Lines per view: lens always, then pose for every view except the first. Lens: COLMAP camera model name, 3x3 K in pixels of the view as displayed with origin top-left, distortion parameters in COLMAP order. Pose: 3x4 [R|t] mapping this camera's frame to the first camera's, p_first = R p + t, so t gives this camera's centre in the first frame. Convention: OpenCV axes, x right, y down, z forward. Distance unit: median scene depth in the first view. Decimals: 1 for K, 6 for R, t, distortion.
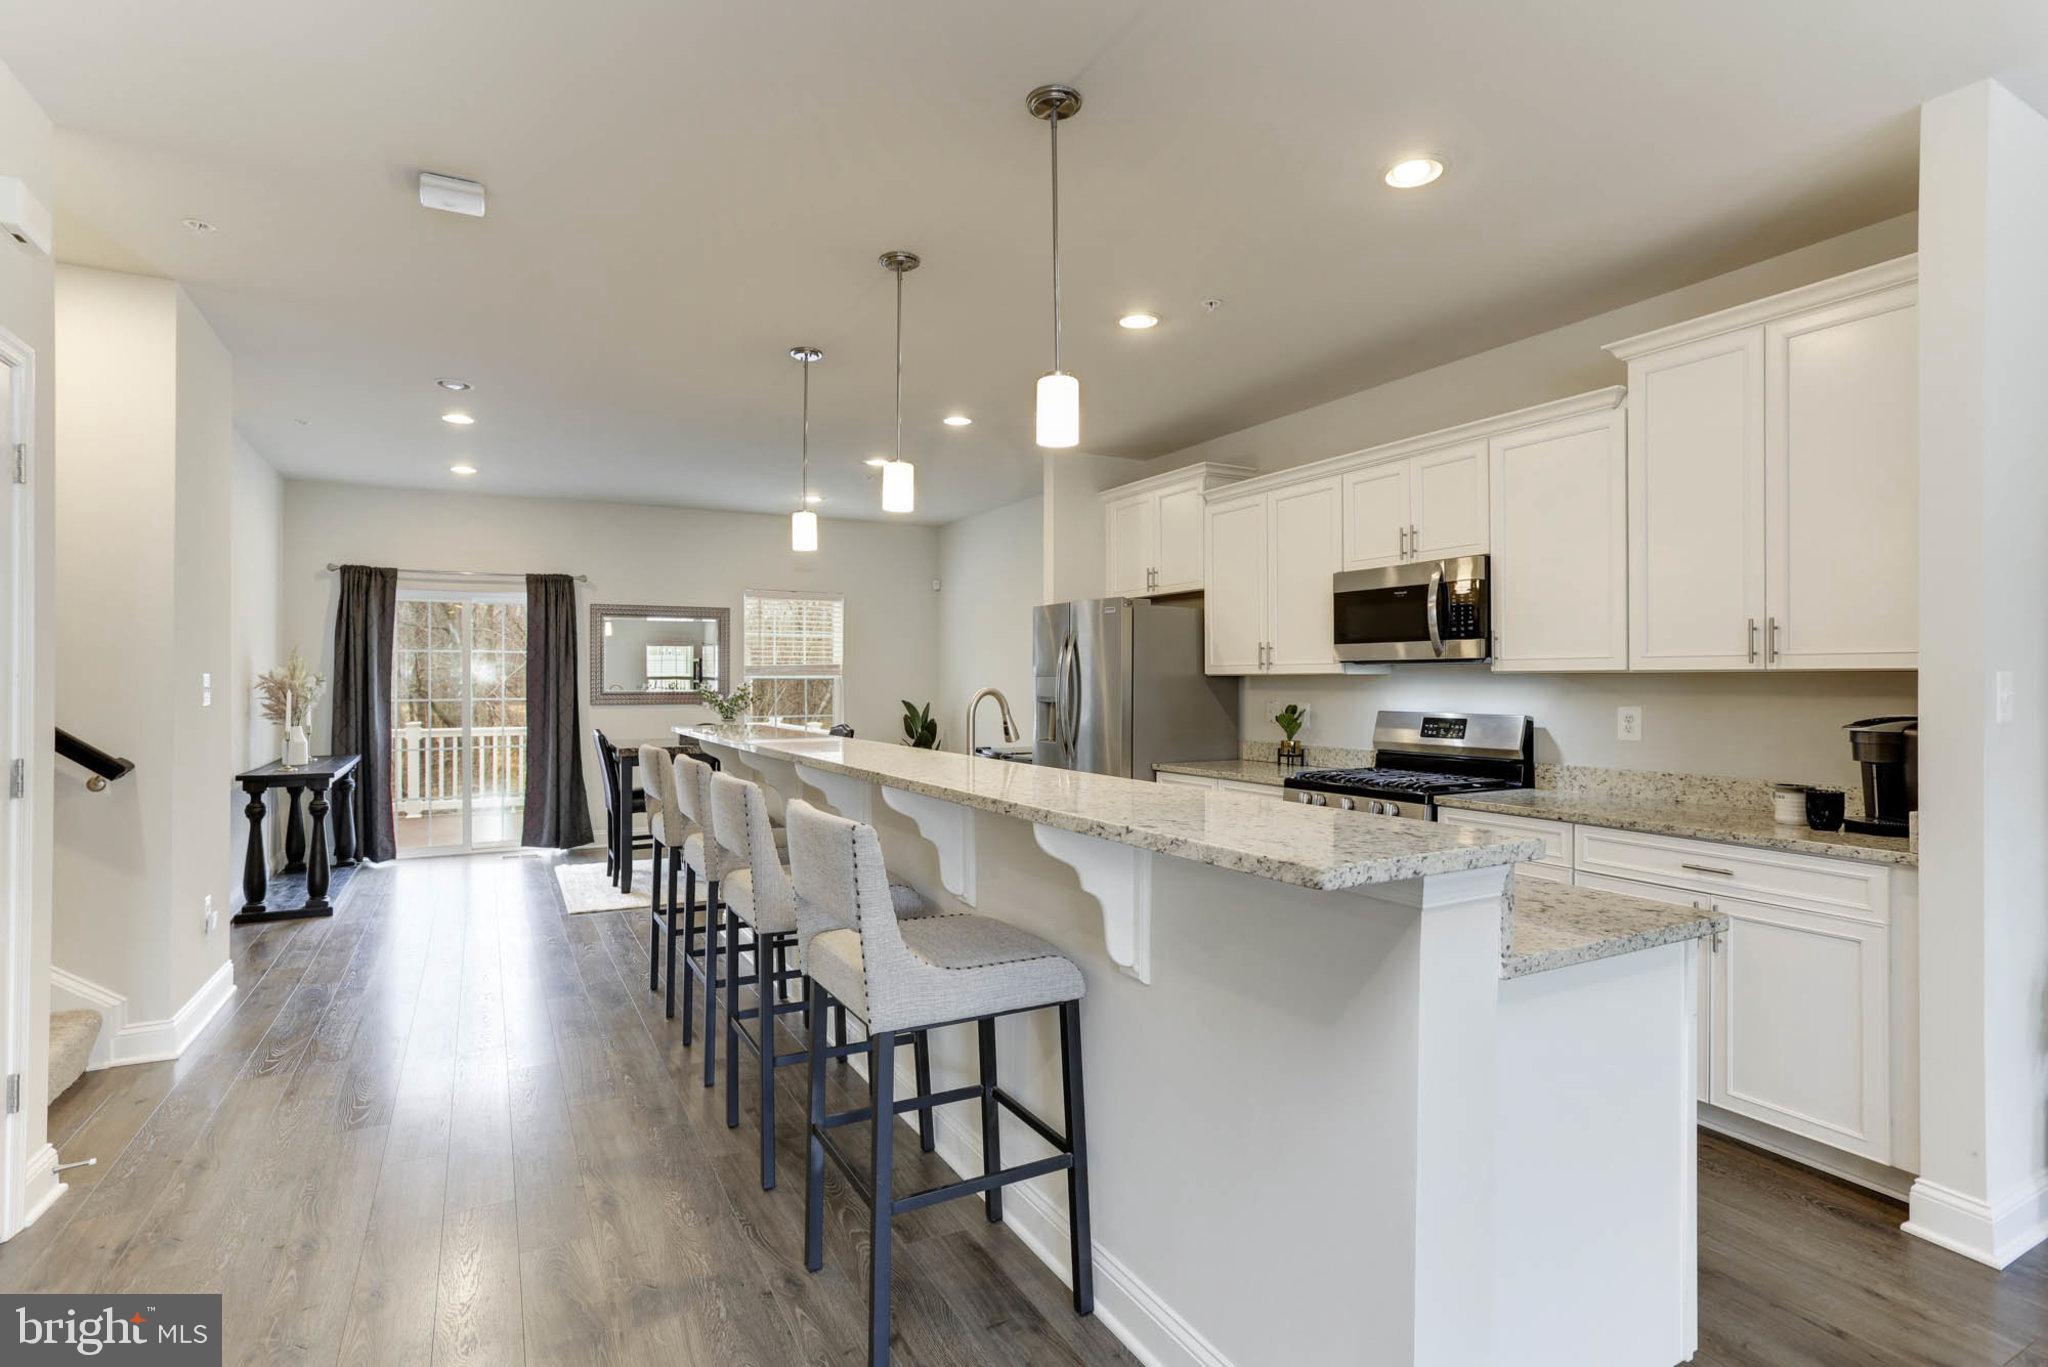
lens RADIAL K [[991.9, 0, 1010.5], [0, 991.9, 683.7], [0, 0, 1]] dist [-0.041076, 0.023555]
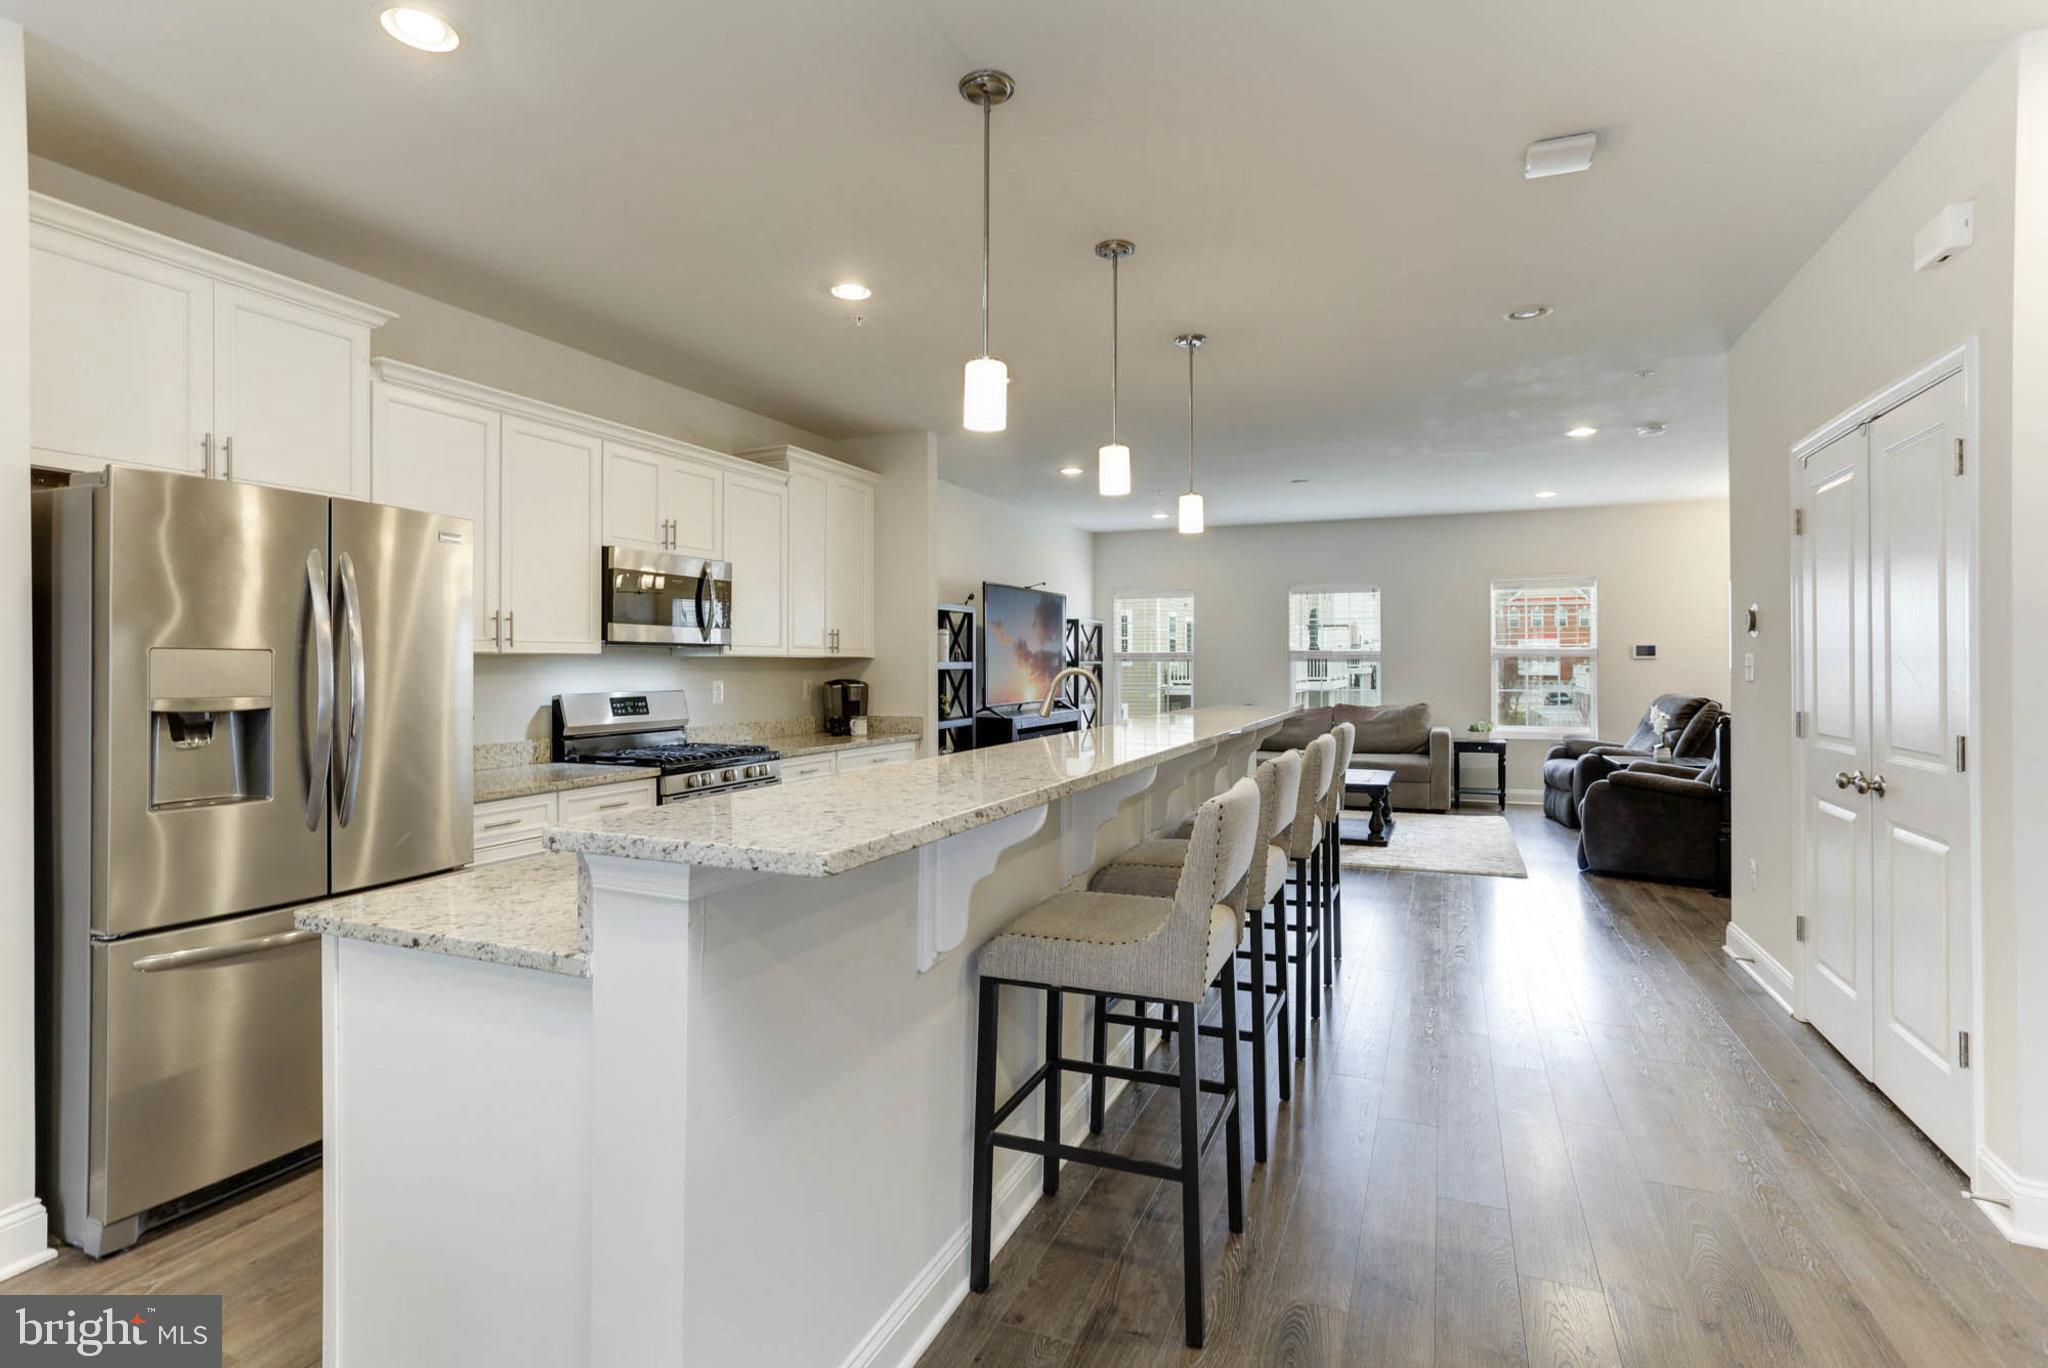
lens RADIAL K [[991.9, 0, 1022.4], [0, 991.9, 659.0], [0, 0, 1]] dist [-0.041076, 0.023555]
pose [[-0.629408, 0.002212, 0.777072, -0.459183], [0.000772, 0.999997, -0.002221, -0.002895], [-0.777075, -0.000798, -0.629408, 0.933247]]
